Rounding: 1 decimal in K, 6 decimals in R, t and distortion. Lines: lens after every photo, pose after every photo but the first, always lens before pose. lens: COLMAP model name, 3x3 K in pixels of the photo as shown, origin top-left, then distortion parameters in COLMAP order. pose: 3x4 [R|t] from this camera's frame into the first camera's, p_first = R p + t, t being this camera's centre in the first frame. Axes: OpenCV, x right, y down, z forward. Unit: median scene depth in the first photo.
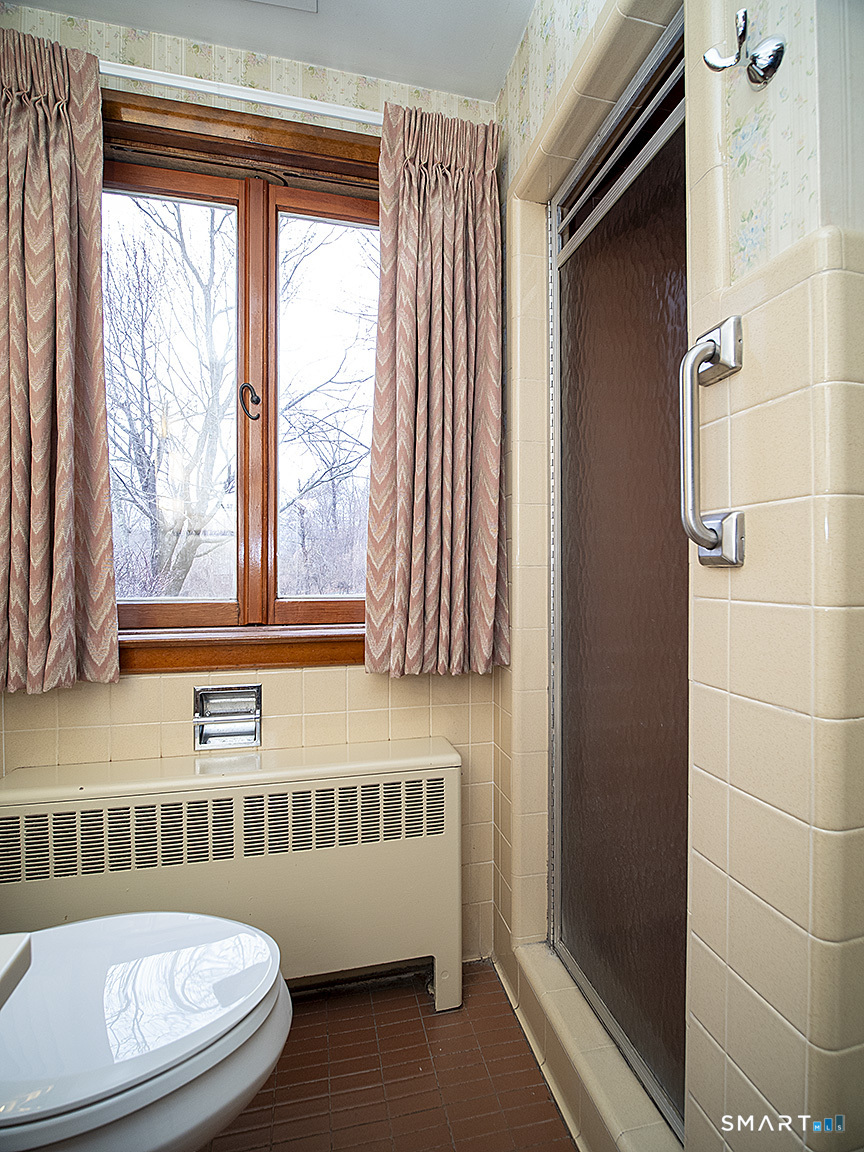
lens RADIAL K [[540.1, 0, 438.9], [0, 540.1, 571.0], [0, 0, 1]] dist [-0.013230, -0.001277]
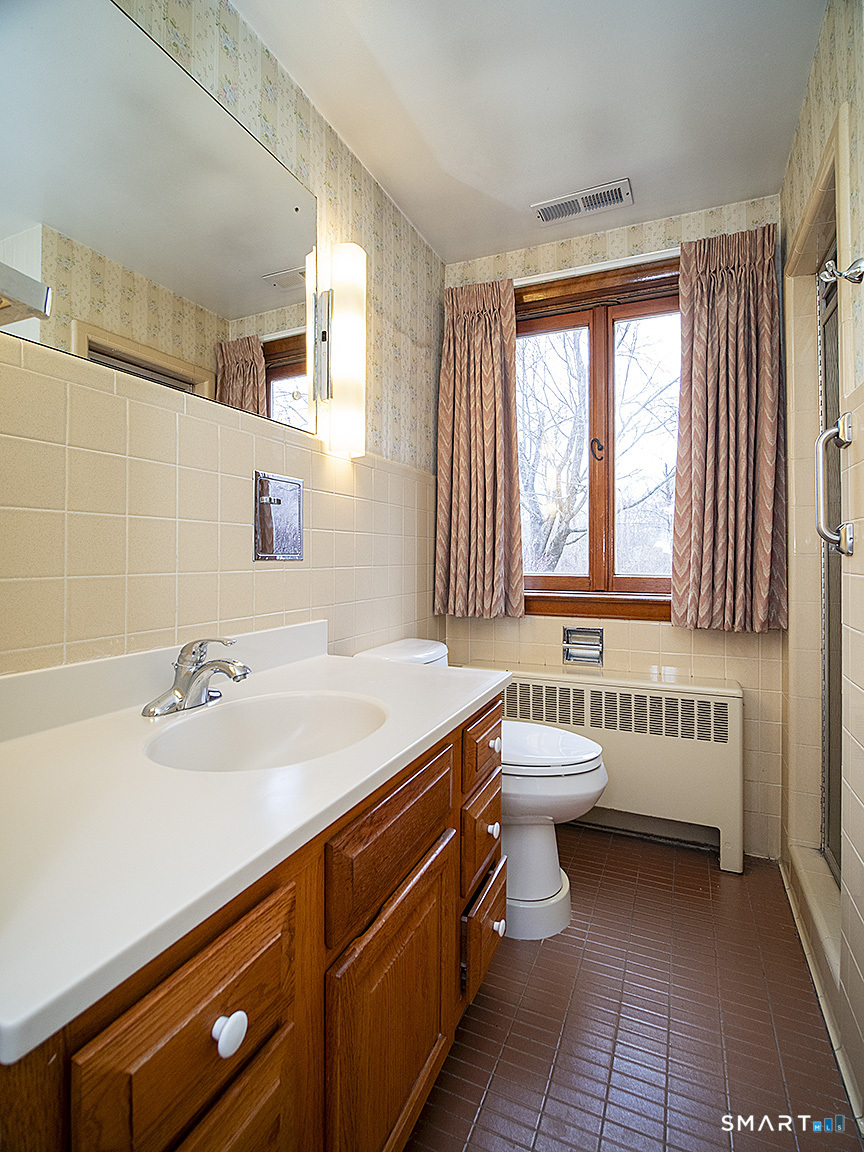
lens RADIAL K [[550.2, 0, 430.8], [0, 550.2, 550.6], [0, 0, 1]] dist [-0.020937, 0.000040]
pose [[0.786475, -0.002716, -0.617616, 0.279047], [-0.004539, 0.999938, -0.010177, 0.000641], [0.617605, 0.010807, 0.786414, -0.605259]]
